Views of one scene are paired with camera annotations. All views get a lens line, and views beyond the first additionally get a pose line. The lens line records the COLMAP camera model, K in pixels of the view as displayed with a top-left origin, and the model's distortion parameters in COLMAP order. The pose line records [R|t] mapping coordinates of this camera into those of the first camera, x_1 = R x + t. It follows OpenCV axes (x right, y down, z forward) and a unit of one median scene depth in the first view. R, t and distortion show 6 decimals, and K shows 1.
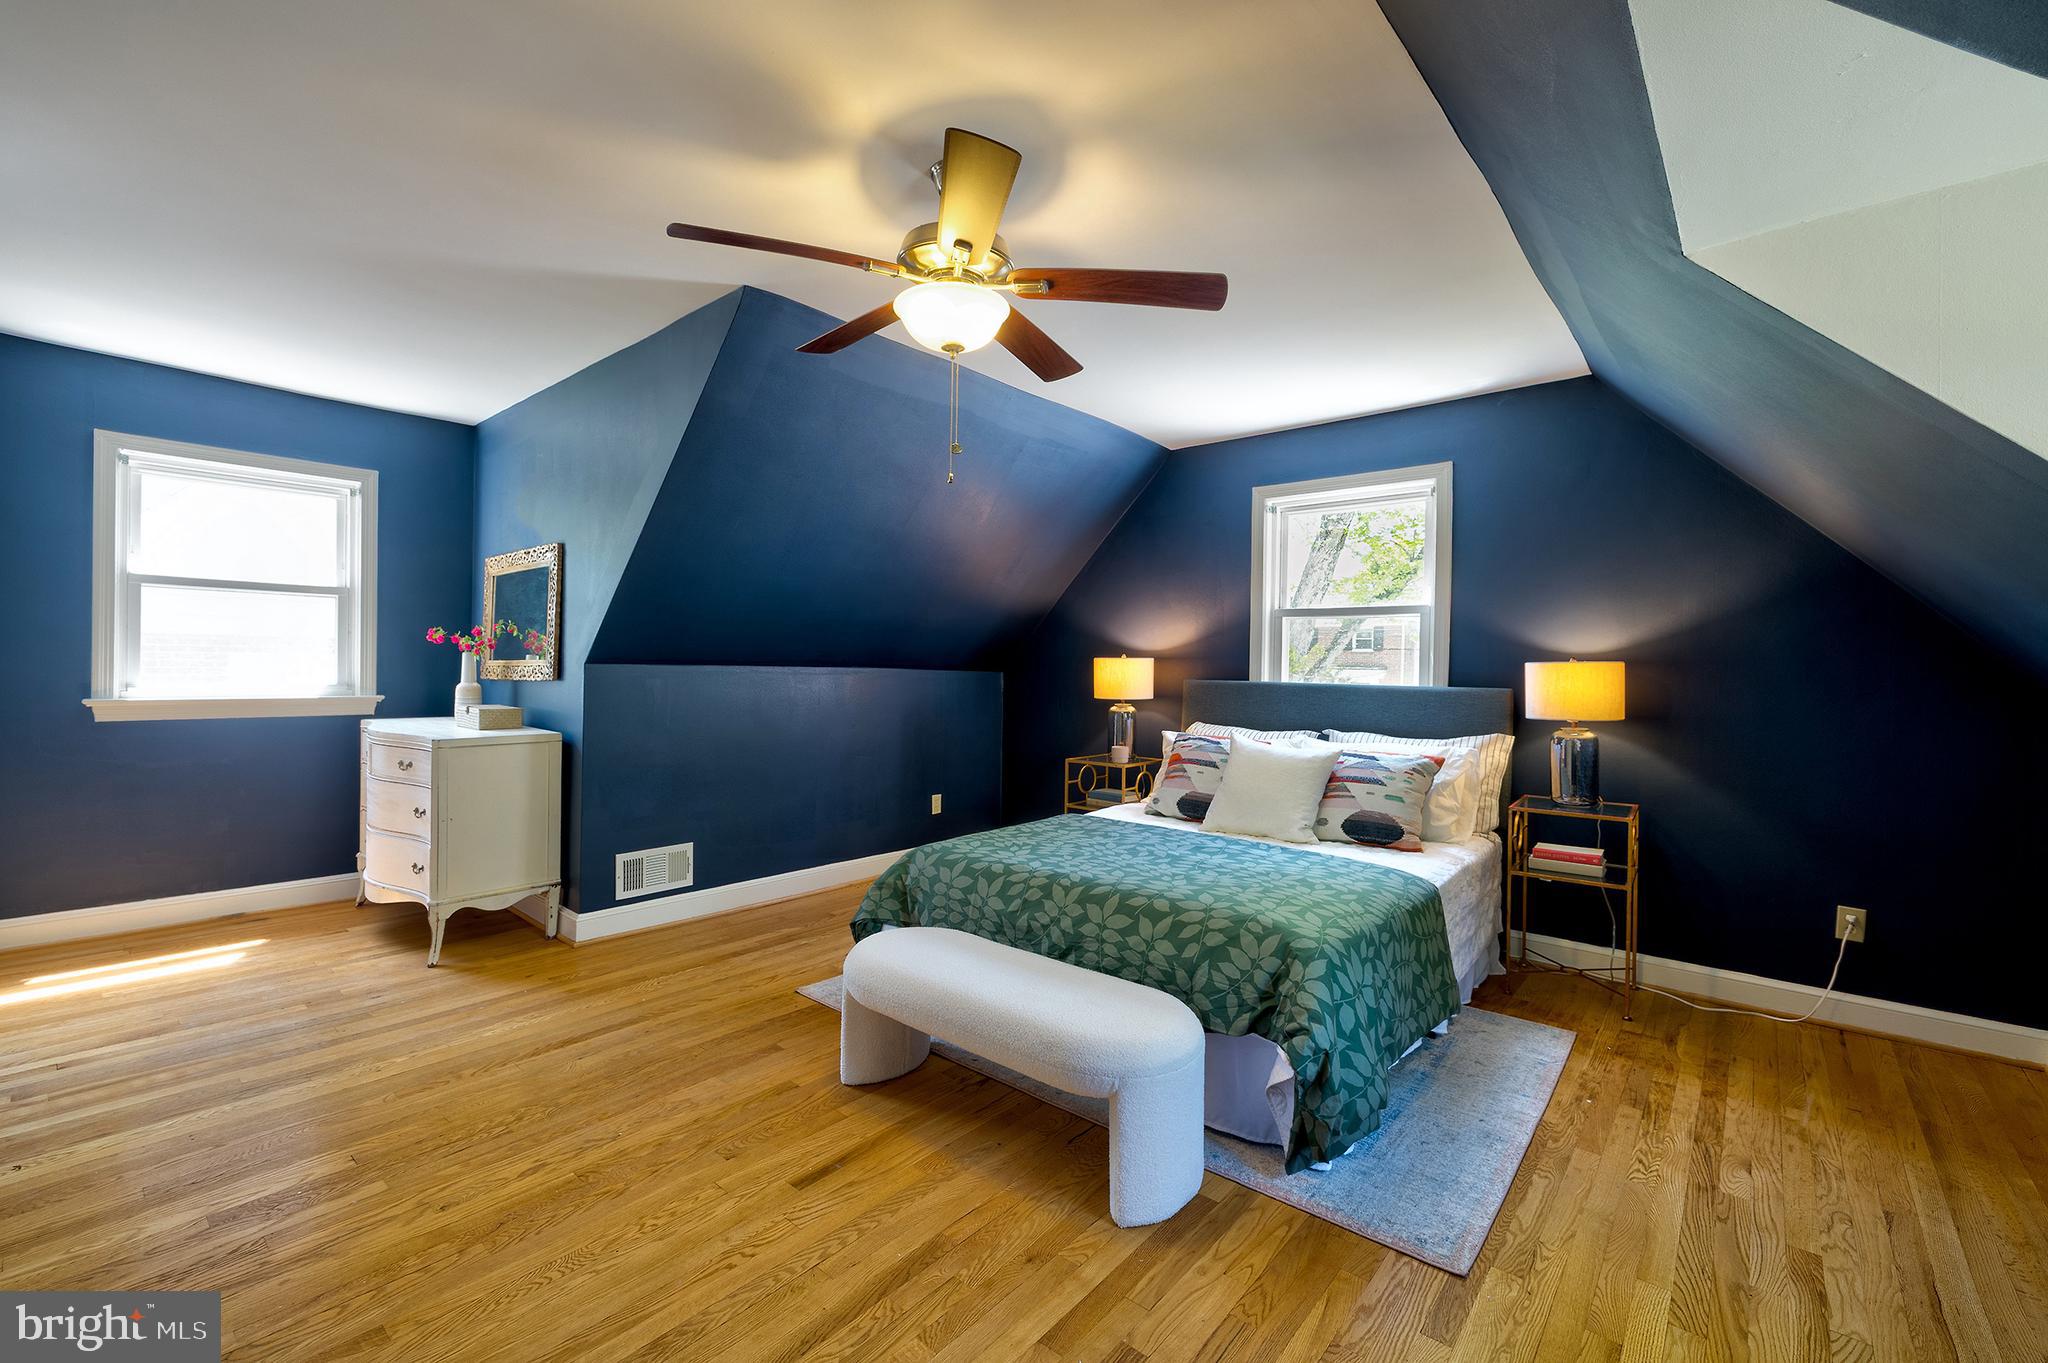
lens RADIAL K [[865.2, 0, 1016.6], [0, 865.2, 665.6], [0, 0, 1]] dist [0.001909, 0.000237]
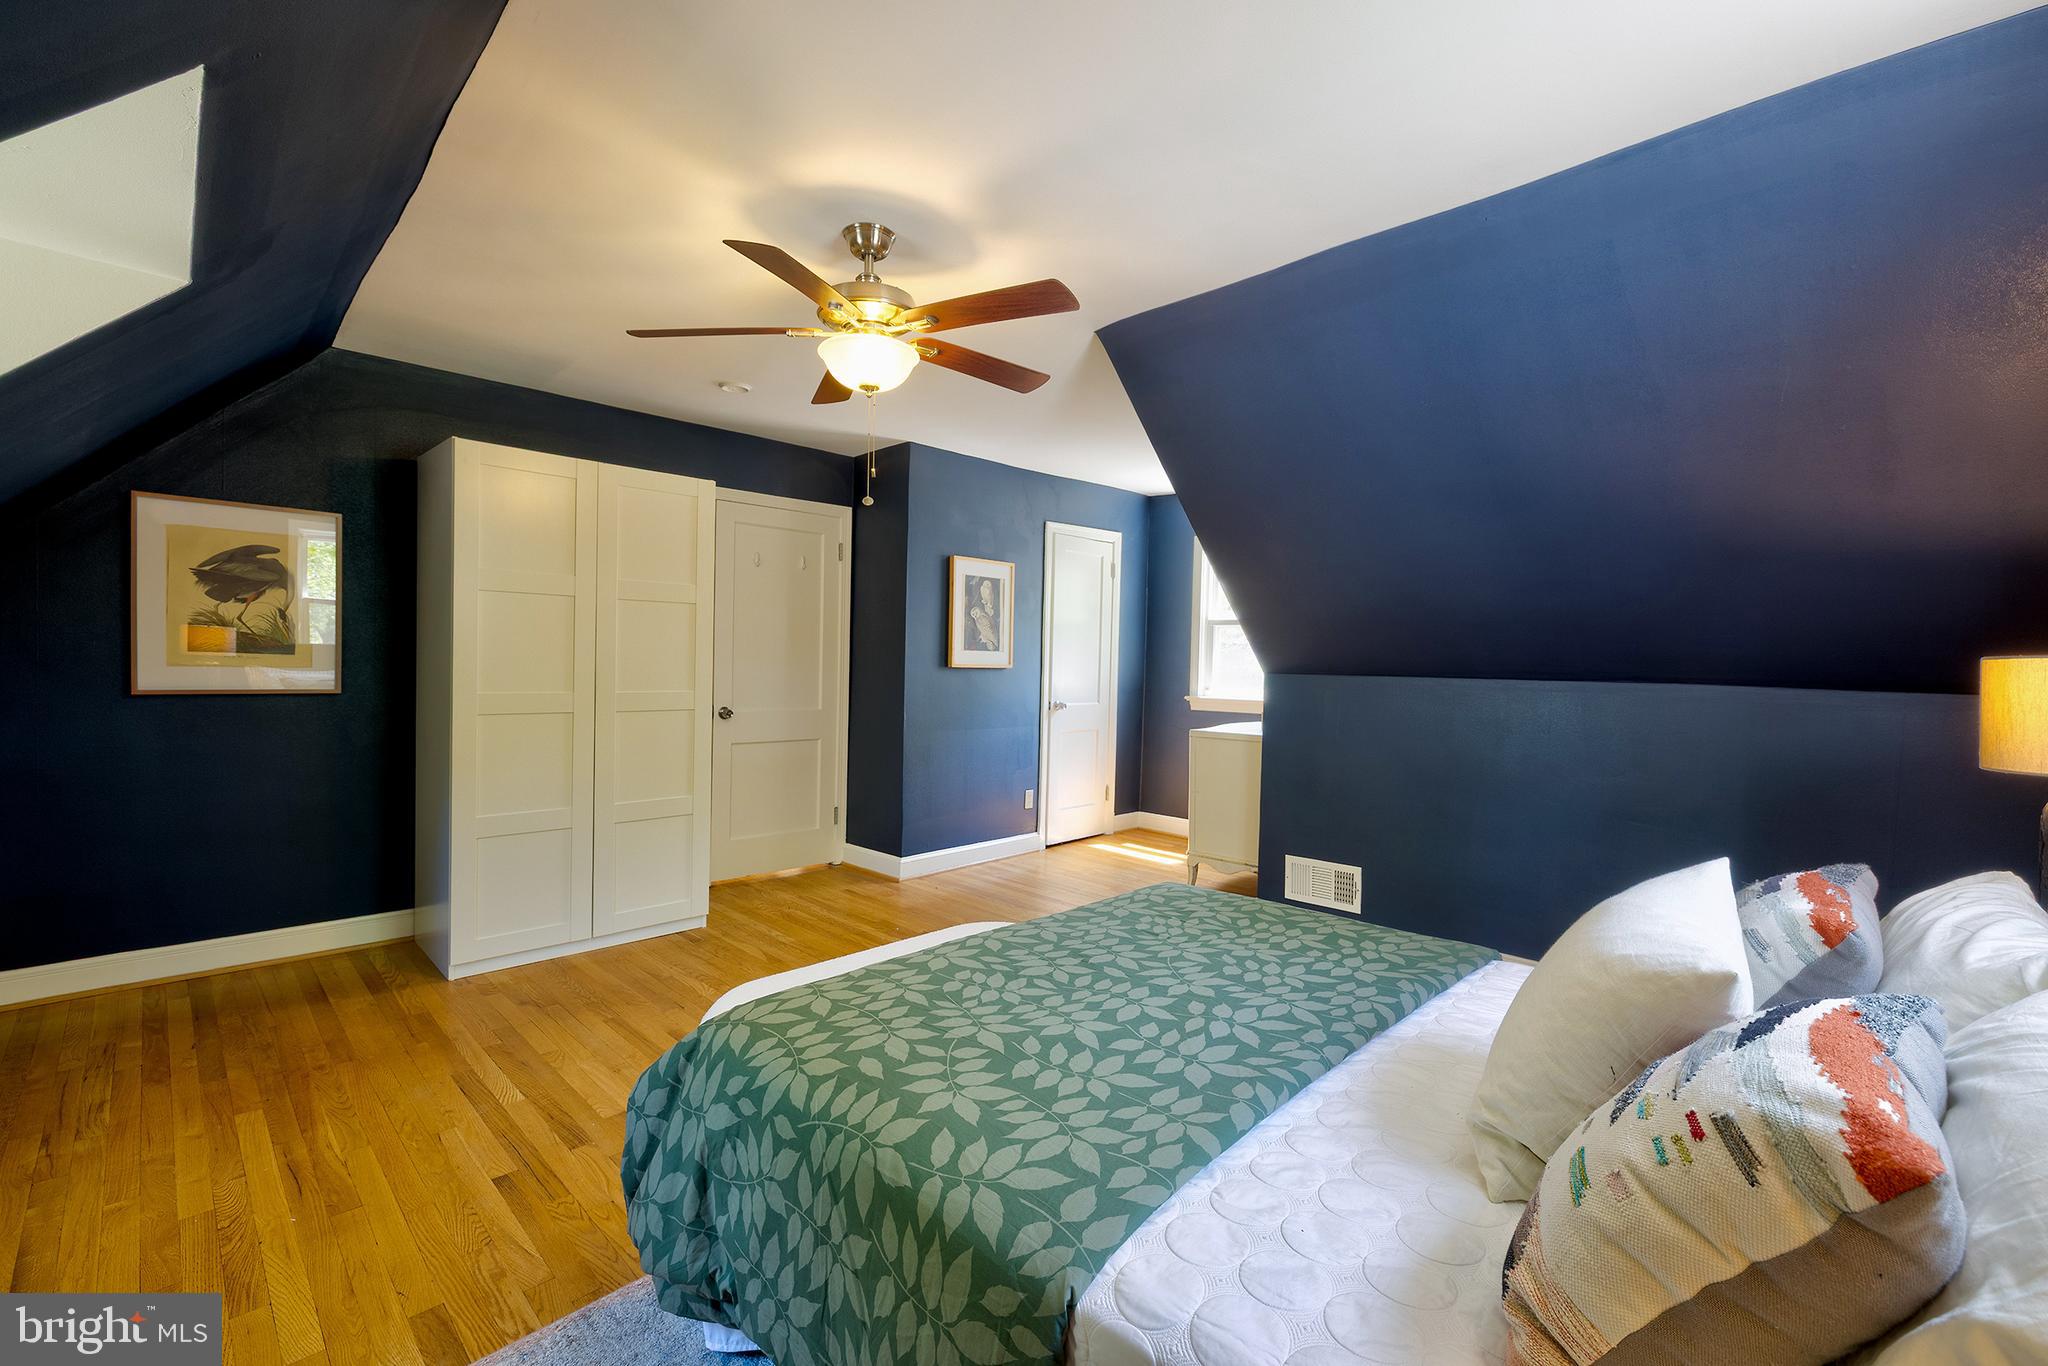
lens RADIAL K [[865.2, 0, 1016.6], [0, 865.2, 667.1], [0, 0, 1]] dist [0.001909, 0.000237]
pose [[-0.075784, -0.014055, -0.997025, 0.639910], [-0.015395, 0.999798, -0.012924, 0.007933], [0.997005, 0.014370, -0.075985, 0.770132]]
